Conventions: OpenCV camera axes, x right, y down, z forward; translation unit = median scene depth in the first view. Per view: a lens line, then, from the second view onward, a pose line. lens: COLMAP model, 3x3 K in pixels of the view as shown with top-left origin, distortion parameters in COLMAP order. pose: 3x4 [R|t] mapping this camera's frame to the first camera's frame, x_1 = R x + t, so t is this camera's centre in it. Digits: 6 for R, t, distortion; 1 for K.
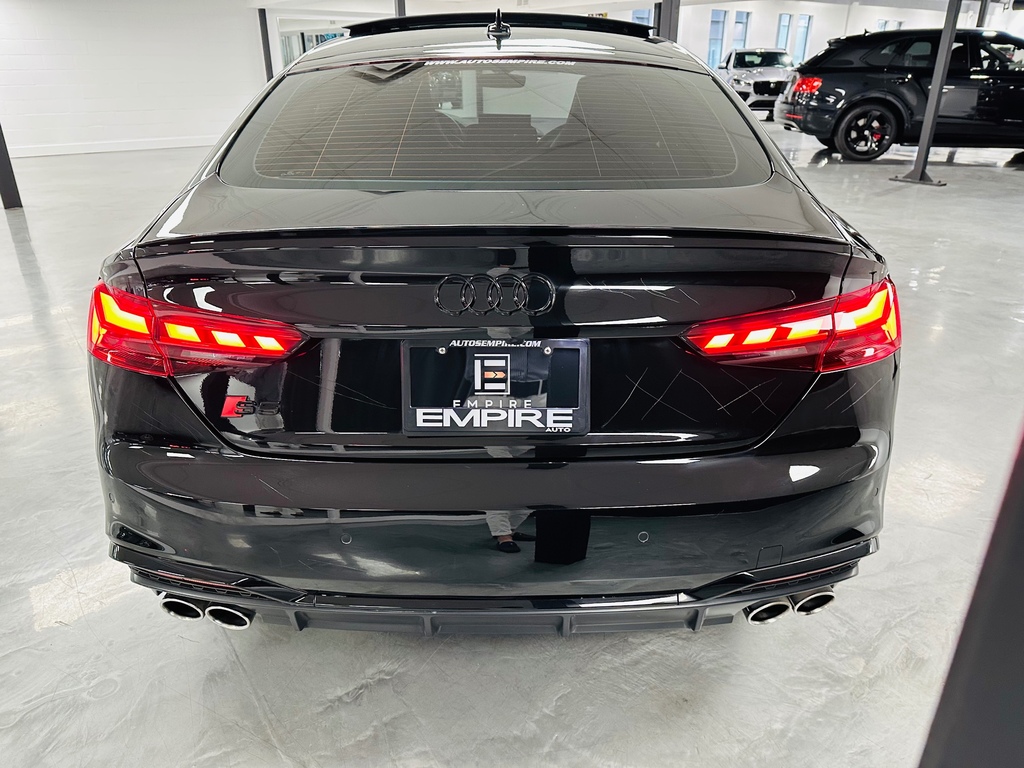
lens RADIAL K [[715.5, 0, 512.0], [0, 715.5, 384.0], [0, 0, 1]] dist [0.031279, -0.058095]
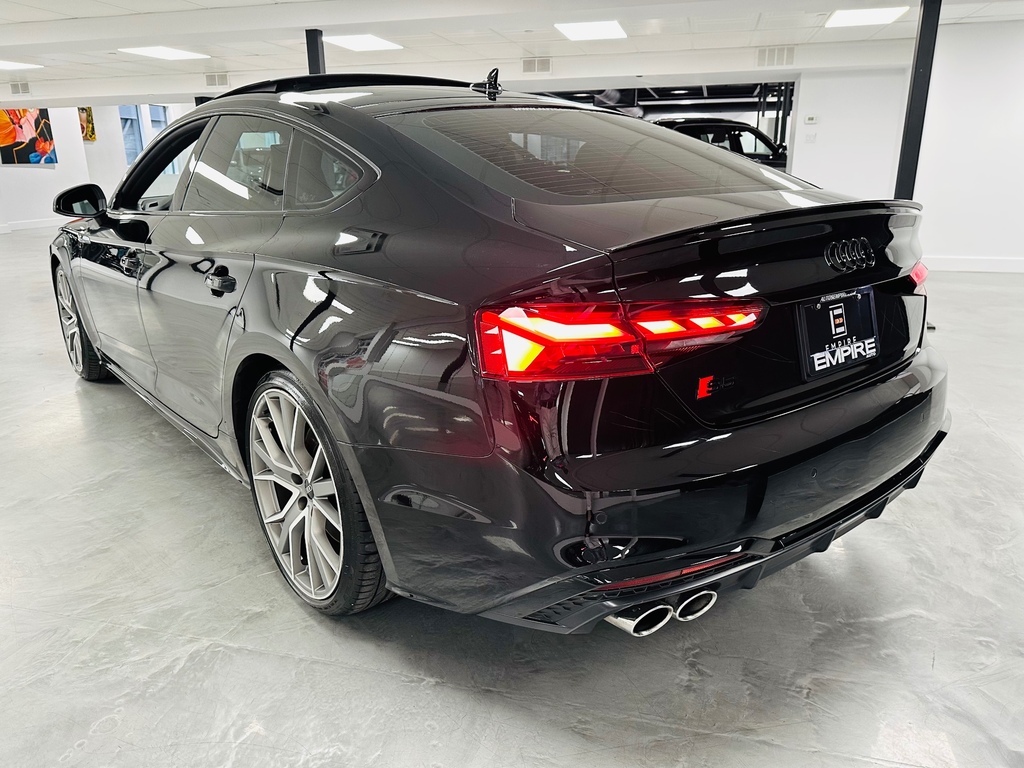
lens RADIAL K [[715.5, 0, 512.0], [0, 715.5, 384.0], [0, 0, 1]] dist [0.031279, -0.058095]
pose [[0.790208, -0.192575, 0.581796, -1.250396], [0.242113, 0.970218, -0.007699, -0.034584], [-0.562986, 0.146944, 0.813298, 0.302548]]
